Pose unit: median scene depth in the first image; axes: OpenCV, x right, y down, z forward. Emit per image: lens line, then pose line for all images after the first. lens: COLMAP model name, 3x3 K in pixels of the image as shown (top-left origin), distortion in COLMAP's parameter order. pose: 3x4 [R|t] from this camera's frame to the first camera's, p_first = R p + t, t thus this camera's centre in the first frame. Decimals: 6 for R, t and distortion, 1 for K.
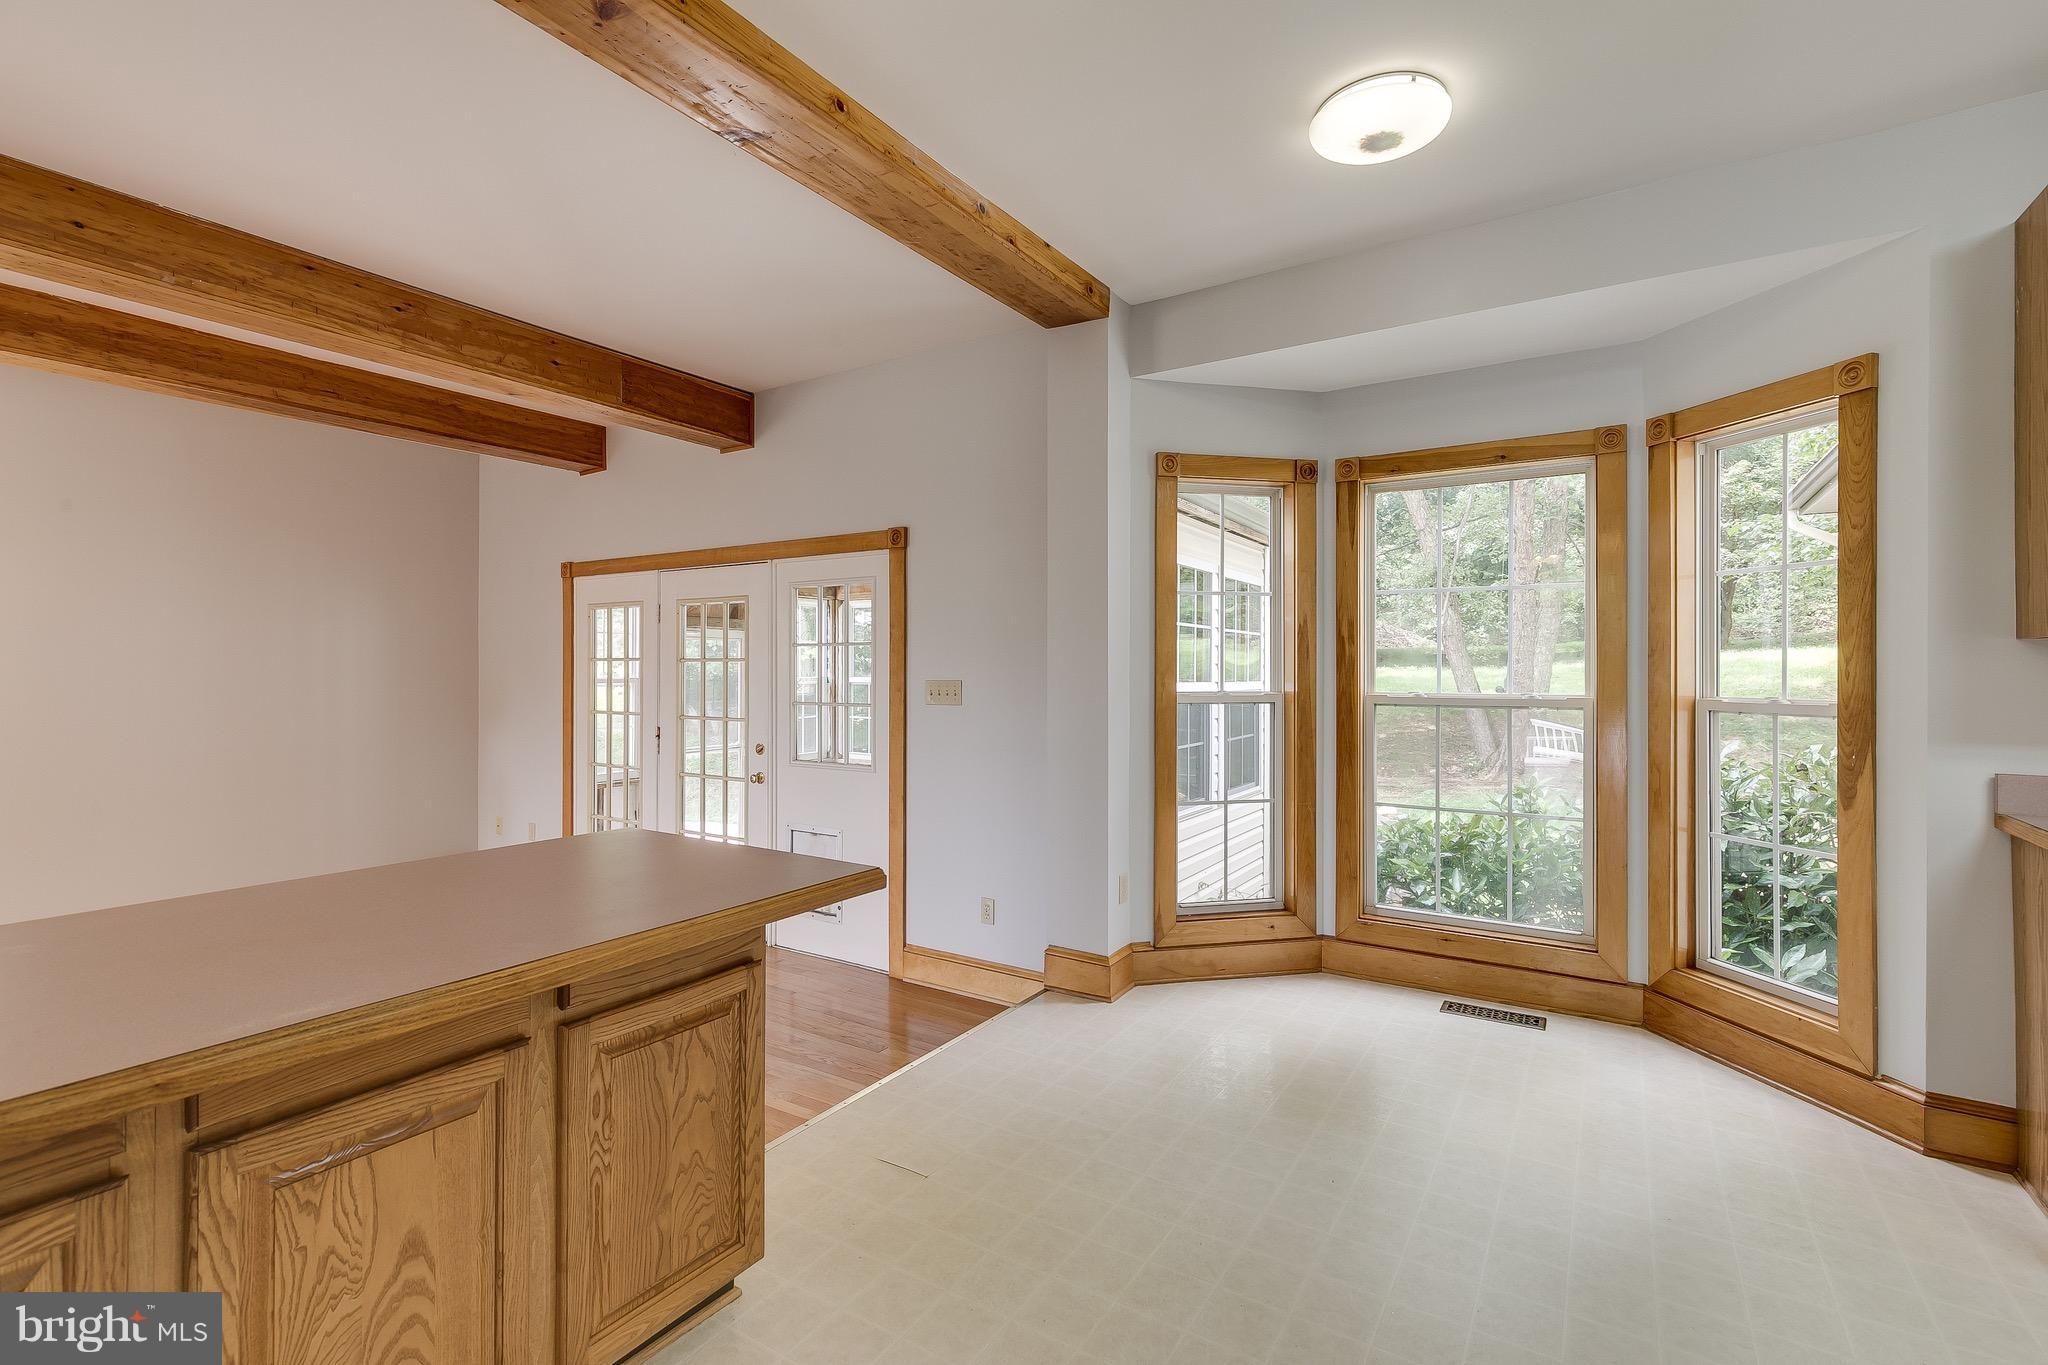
lens RADIAL K [[914.3, 0, 1023.9], [0, 914.3, 671.5], [0, 0, 1]] dist [0.000244, -0.000144]
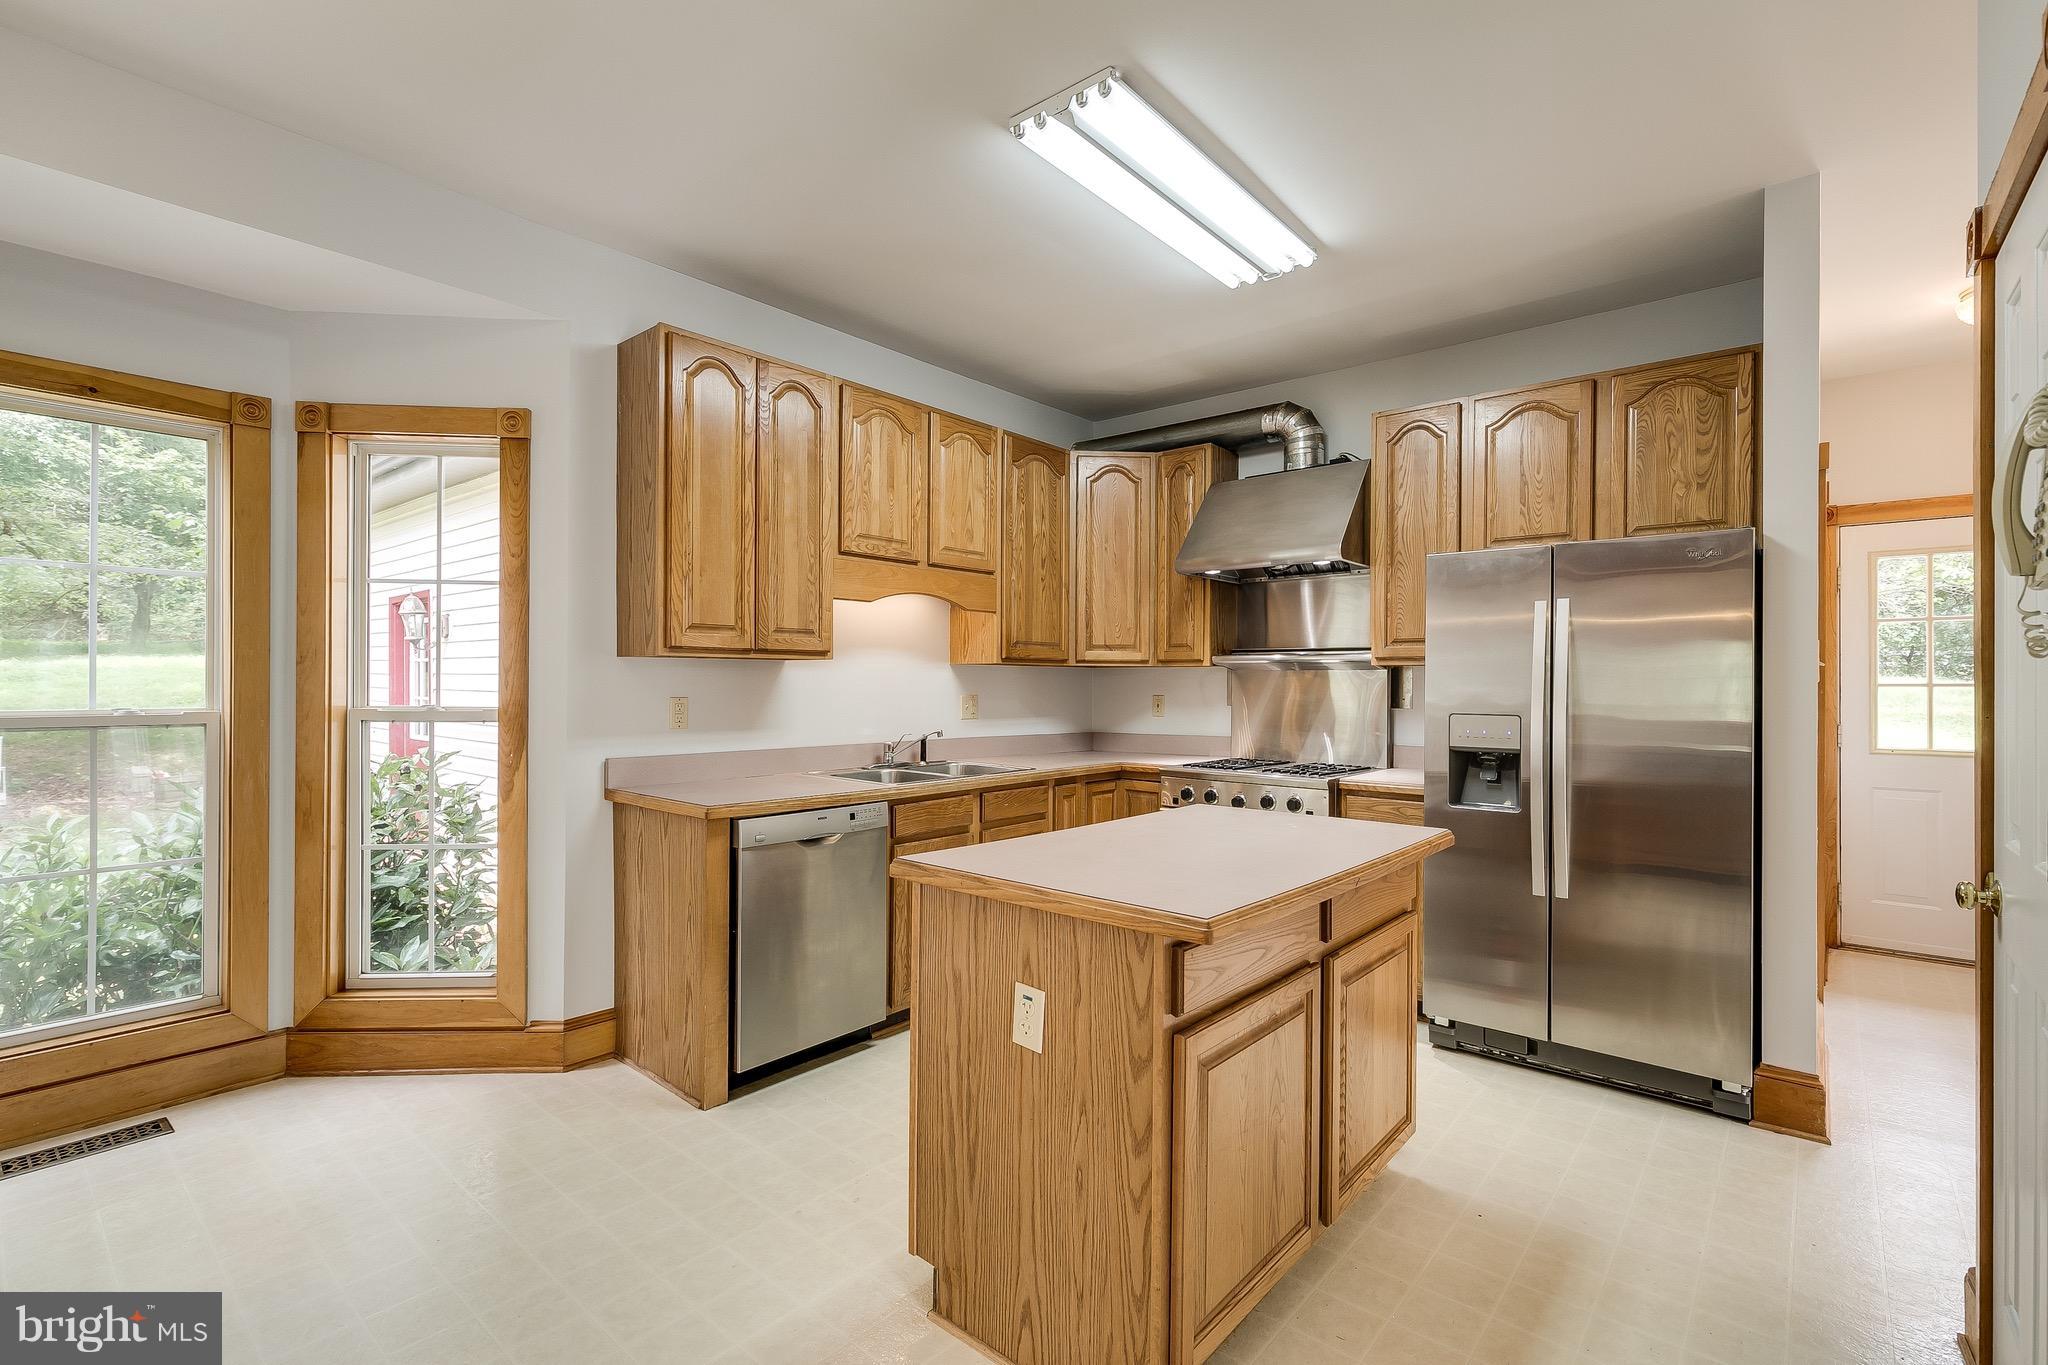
lens RADIAL K [[914.3, 0, 1025.9], [0, 914.3, 683.2], [0, 0, 1]] dist [0.000244, -0.000144]
pose [[0.138551, -0.002546, 0.990352, -0.115272], [-0.003914, 0.999987, 0.003118, -0.002723], [-0.990348, -0.004308, 0.138539, 0.162164]]
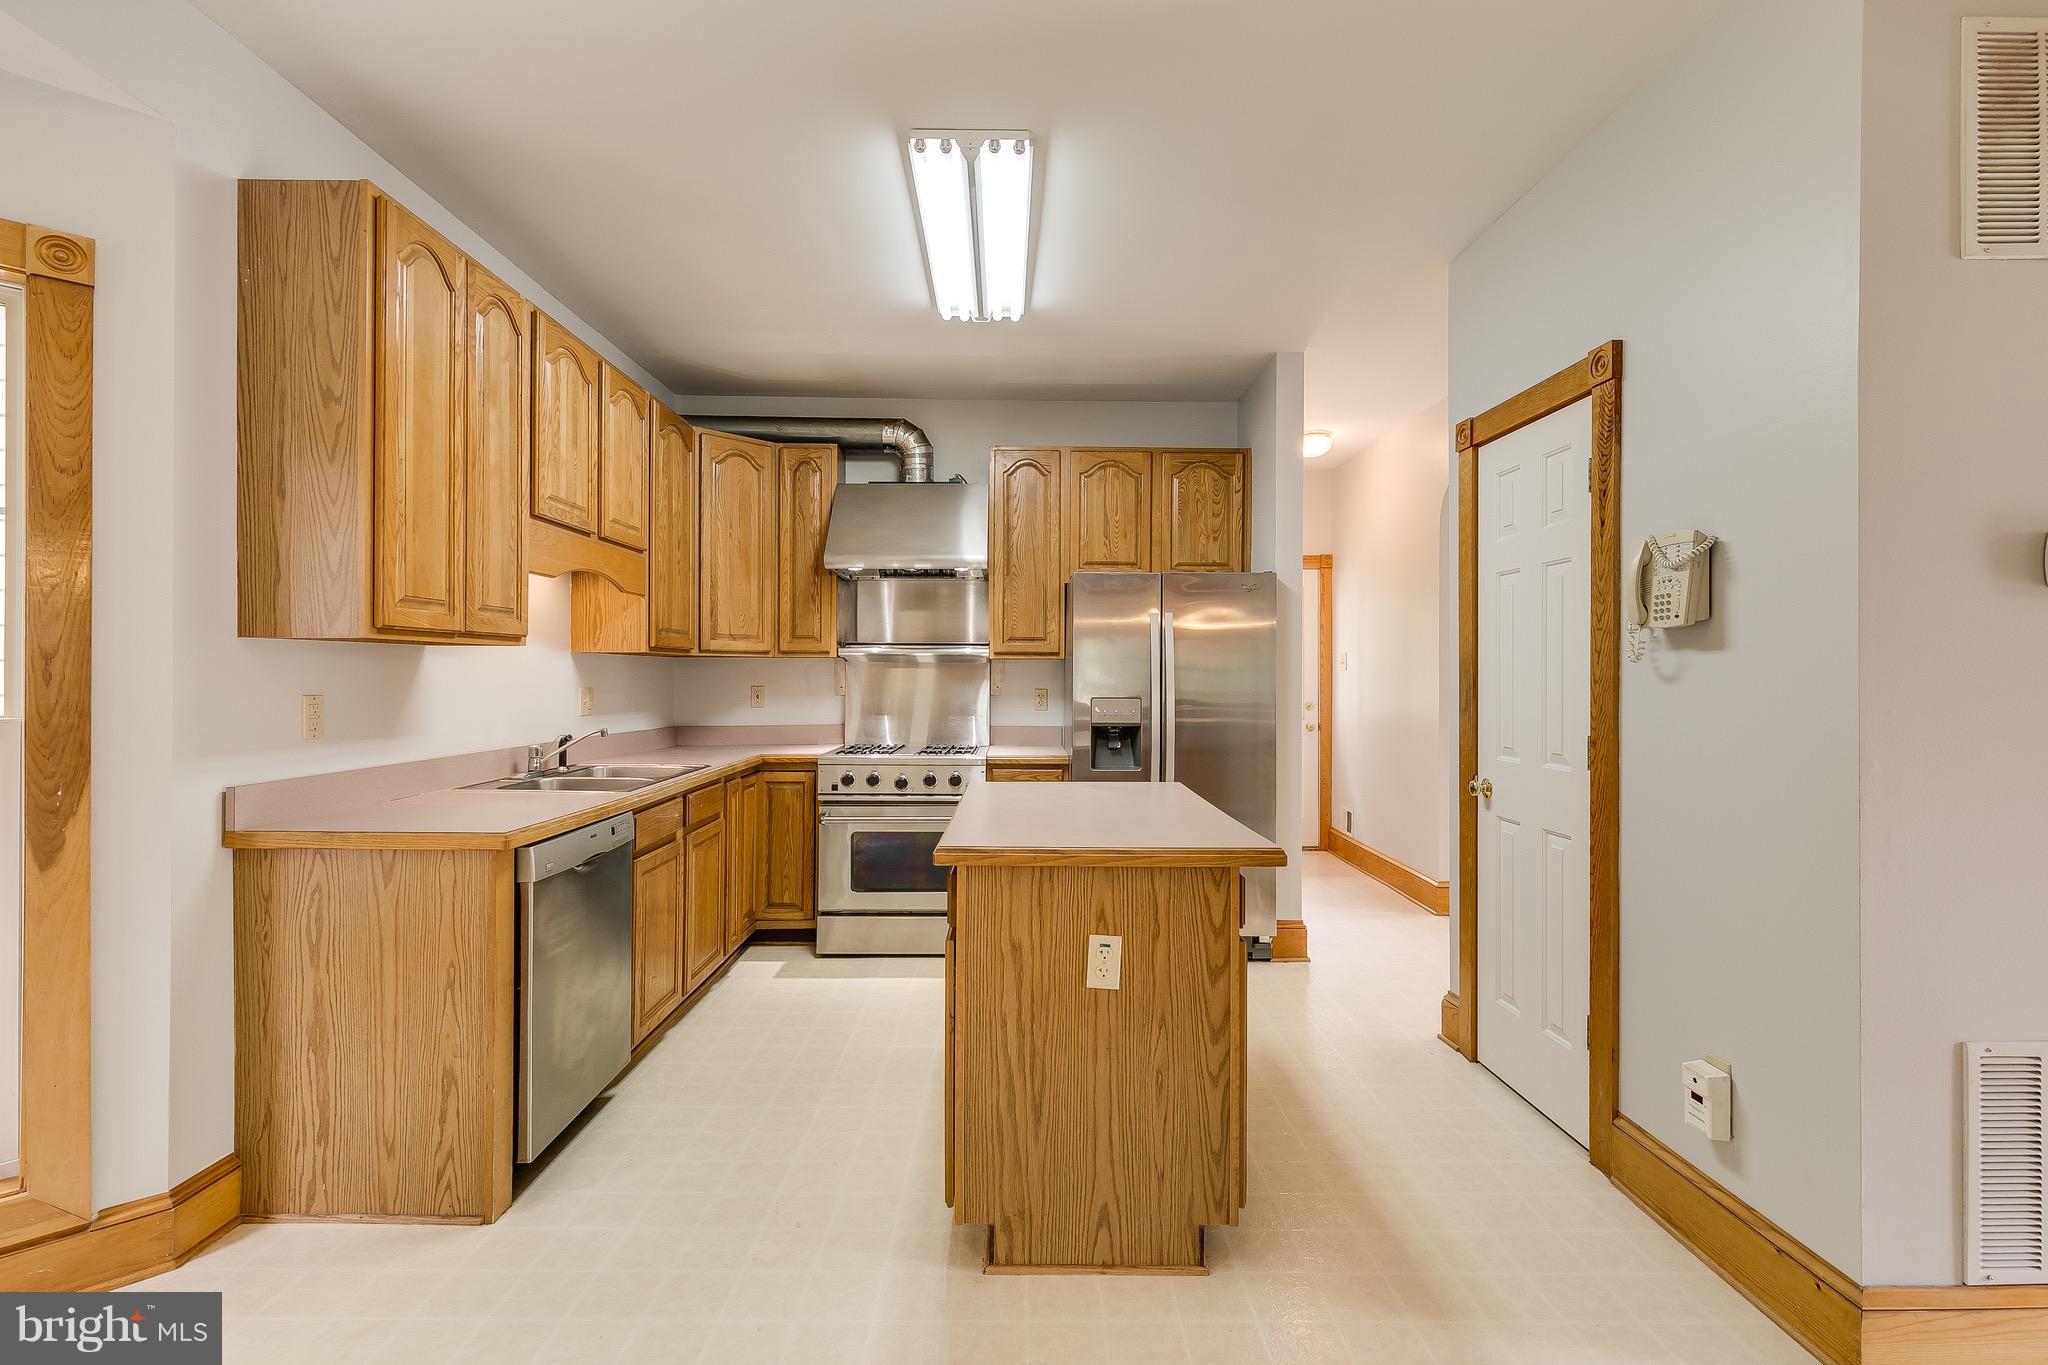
lens RADIAL K [[914.3, 0, 1012.8], [0, 914.3, 677.4], [0, 0, 1]] dist [0.000244, -0.000144]
pose [[-0.543585, -0.006543, 0.839329, -0.074229], [-0.004698, 0.999978, 0.004753, -0.002436], [-0.839341, -0.001360, -0.543604, 0.620928]]
